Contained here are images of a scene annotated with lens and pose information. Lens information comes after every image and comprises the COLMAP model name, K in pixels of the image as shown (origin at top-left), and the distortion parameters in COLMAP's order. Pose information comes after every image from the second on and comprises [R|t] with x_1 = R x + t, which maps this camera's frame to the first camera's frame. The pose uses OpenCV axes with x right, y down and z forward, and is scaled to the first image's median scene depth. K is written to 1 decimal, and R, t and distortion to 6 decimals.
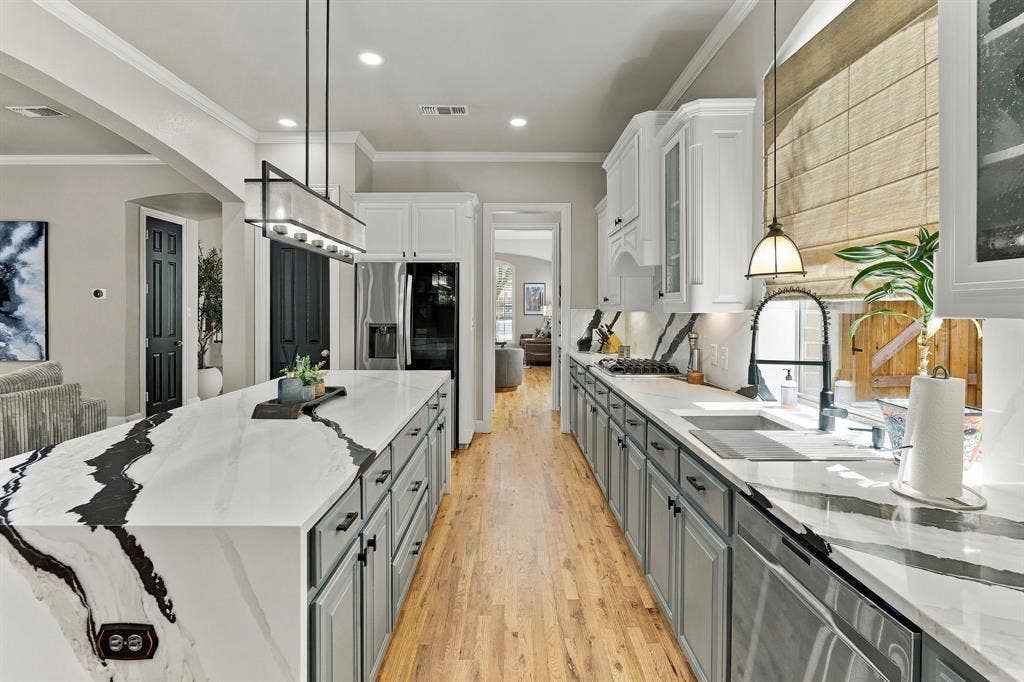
lens RADIAL K [[485.4, 0, 516.6], [0, 485.4, 310.9], [0, 0, 1]] dist [-0.007614, -0.000019]
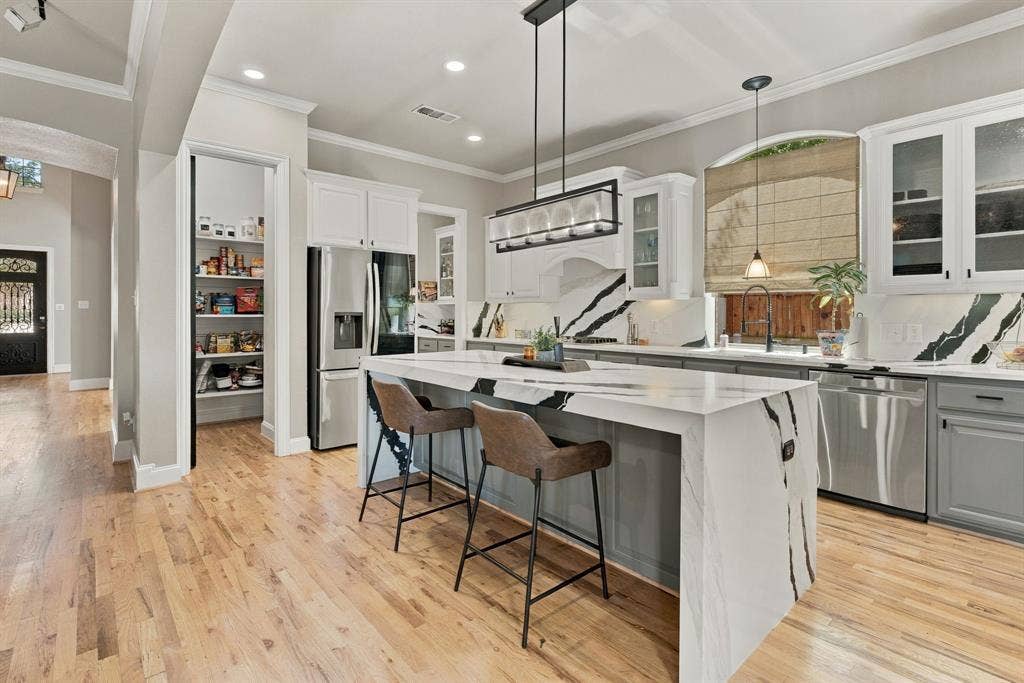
lens RADIAL K [[485.4, 0, 516.6], [0, 485.4, 311.4], [0, 0, 1]] dist [-0.007614, -0.000019]
pose [[0.742492, -0.001703, 0.669852, -0.671446], [0.004667, 0.999986, -0.002631, 0.028137], [-0.669838, 0.005080, 0.742490, 0.066954]]
